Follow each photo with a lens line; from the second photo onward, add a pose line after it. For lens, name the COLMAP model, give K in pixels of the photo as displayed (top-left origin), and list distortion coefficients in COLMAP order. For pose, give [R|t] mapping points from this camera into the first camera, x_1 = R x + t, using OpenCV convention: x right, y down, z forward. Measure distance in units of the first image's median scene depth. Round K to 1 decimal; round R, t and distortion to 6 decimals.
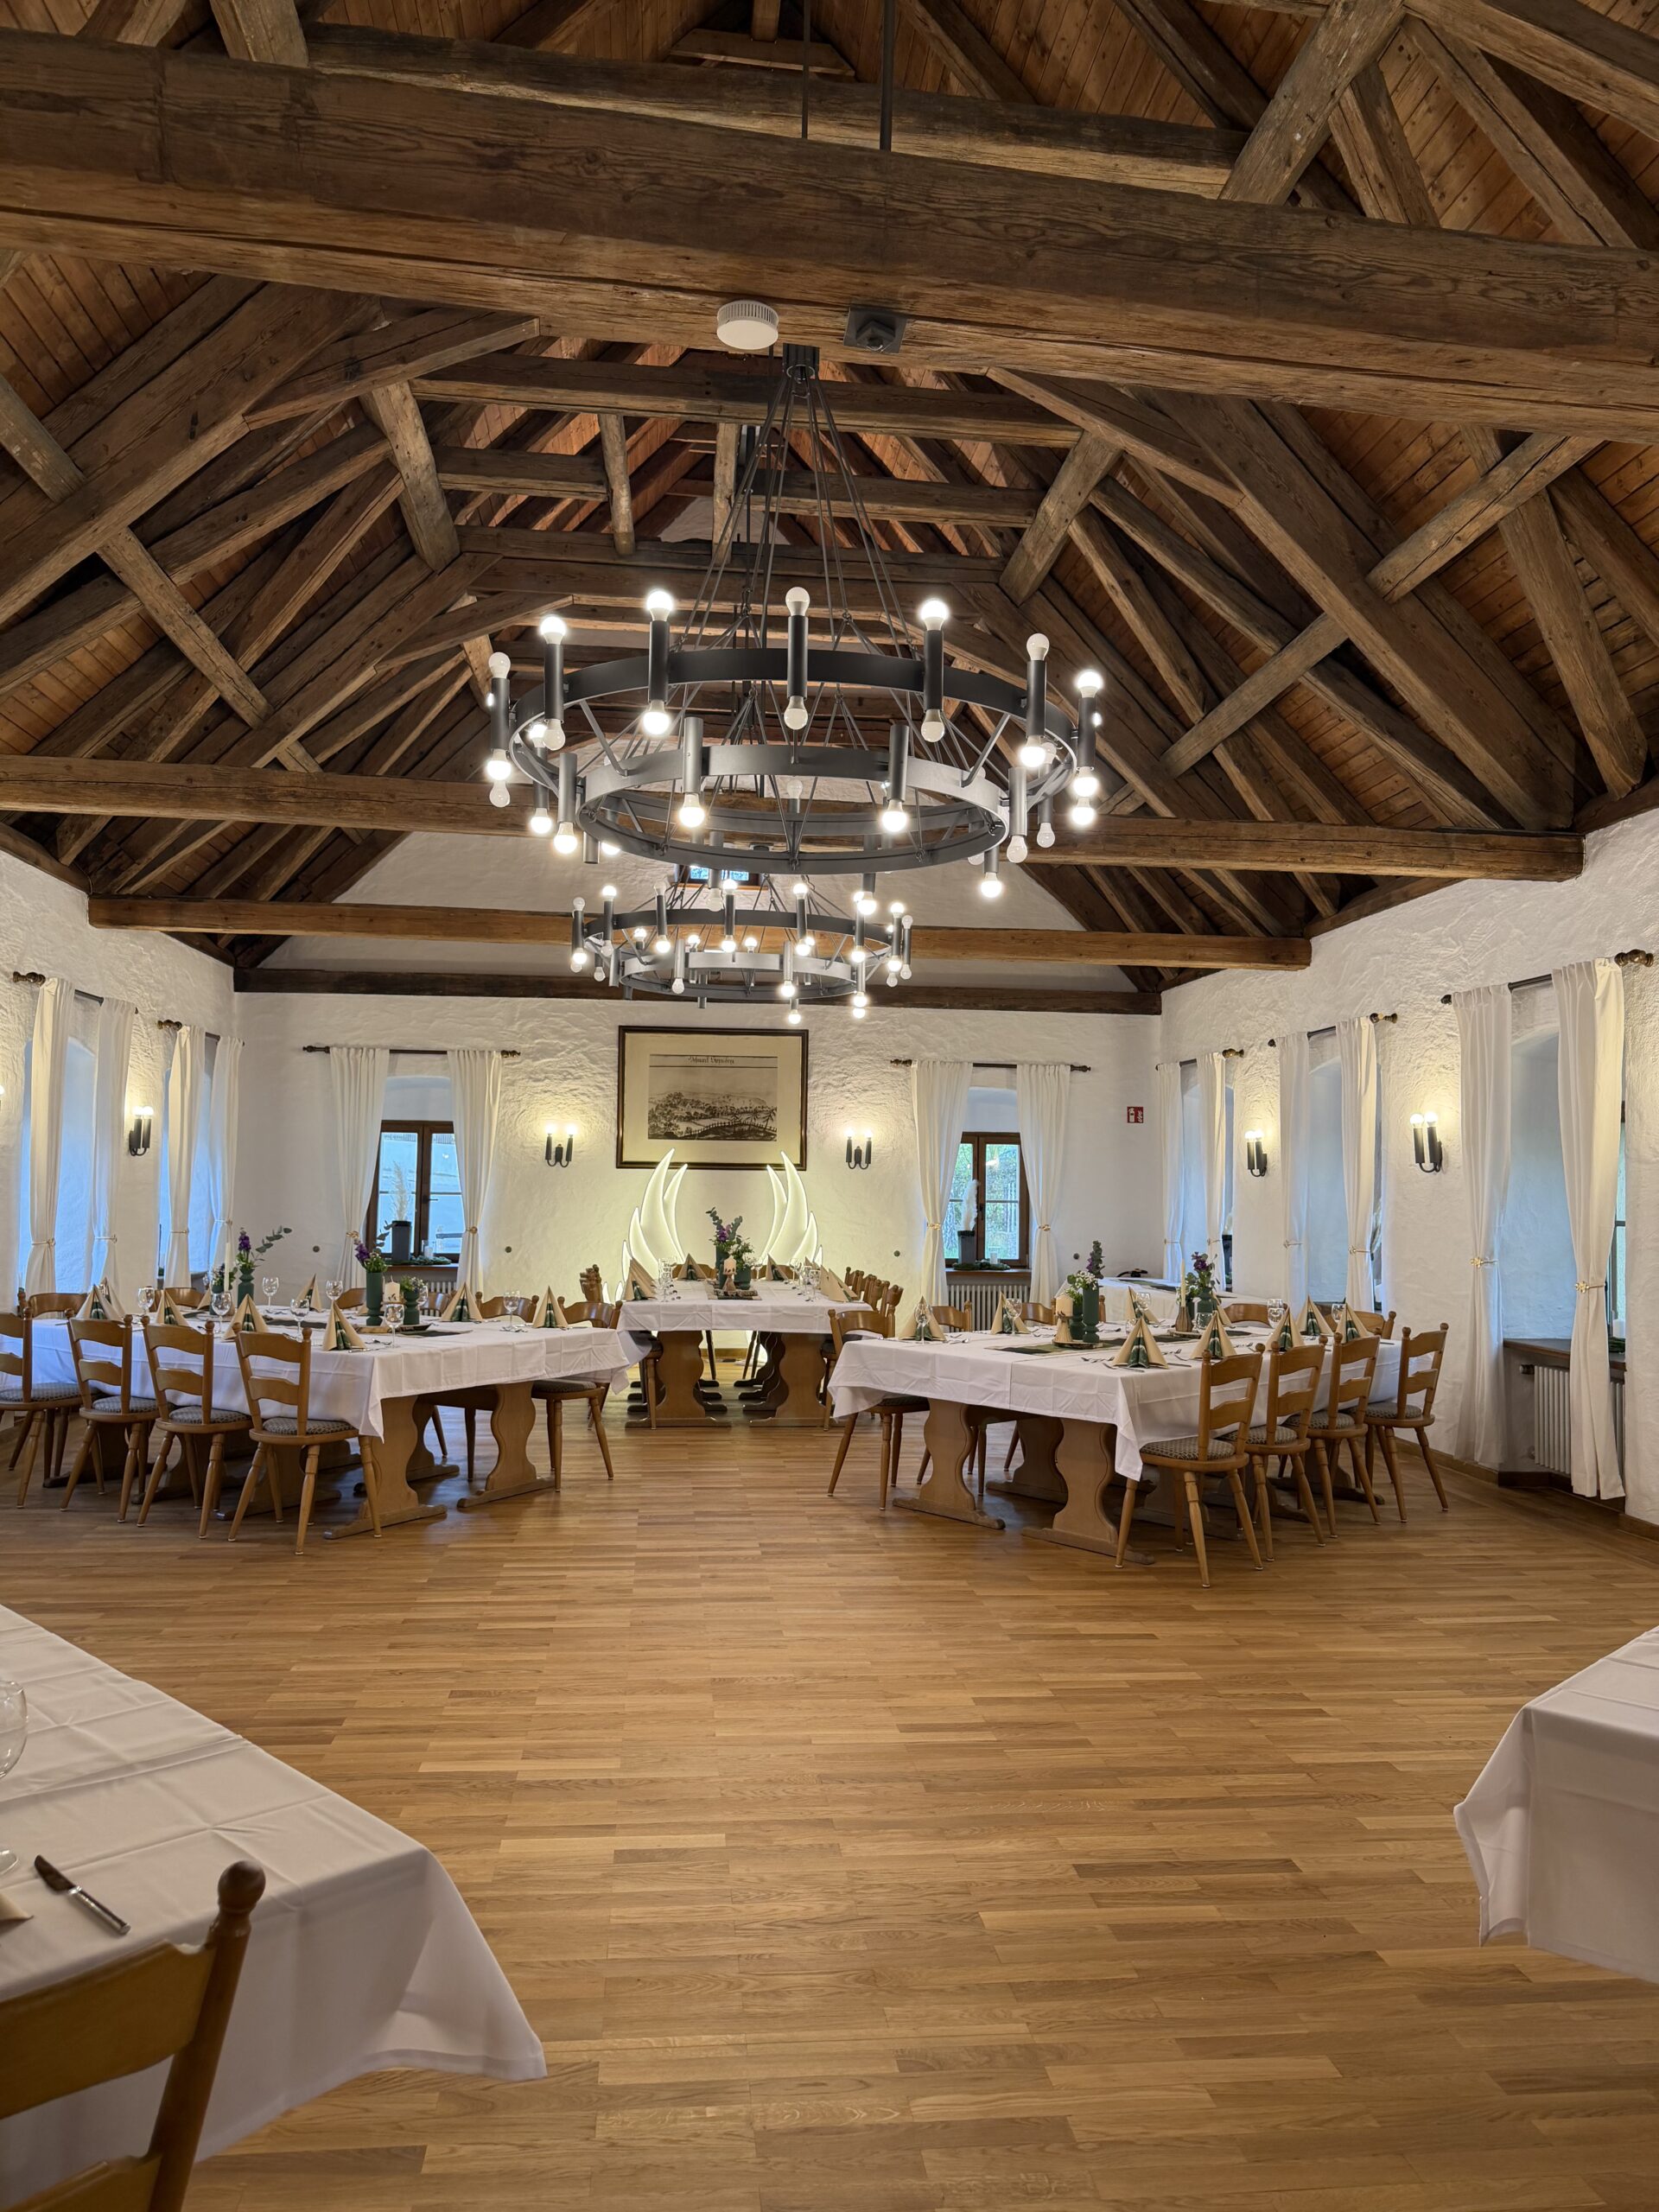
lens RADIAL K [[1539.6, 0, 829.5], [0, 1539.6, 1106.0], [0, 0, 1]] dist [0.046165, -0.004891]
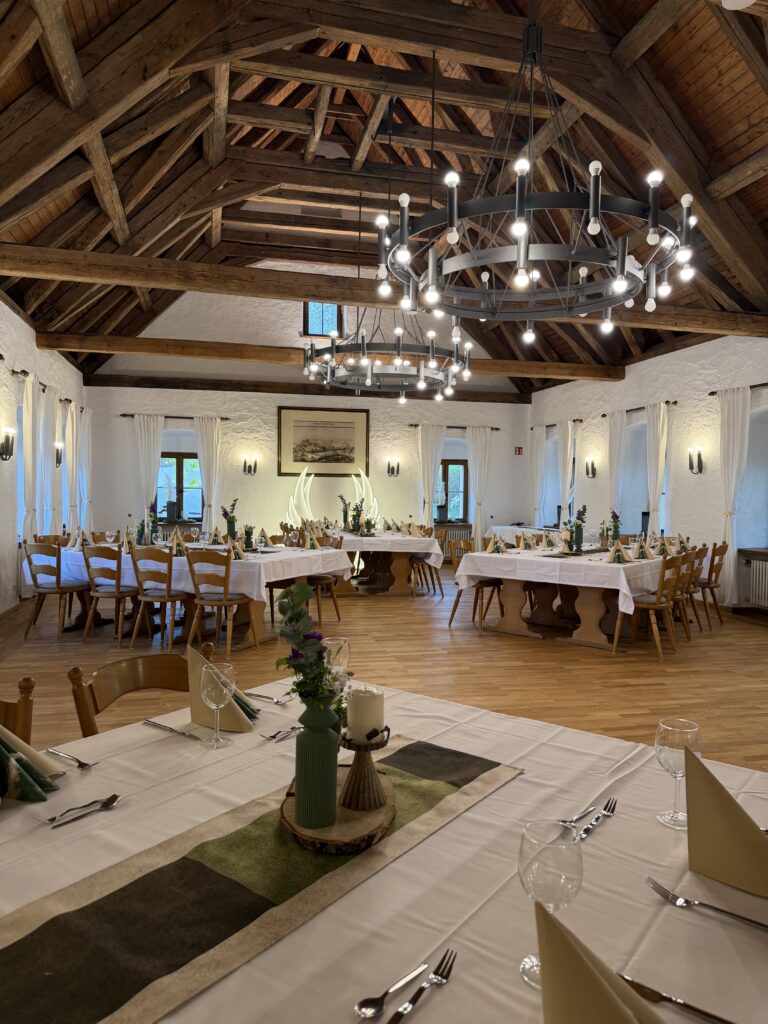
lens RADIAL K [[718.2, 0, 384.9], [0, 718.2, 505.1], [0, 0, 1]] dist [0.031760, 0.000641]
pose [[0.991765, -0.006121, 0.127924, -0.169160], [-0.003141, 0.997395, 0.072071, 0.013423], [-0.128032, -0.071879, 0.989162, 0.043034]]
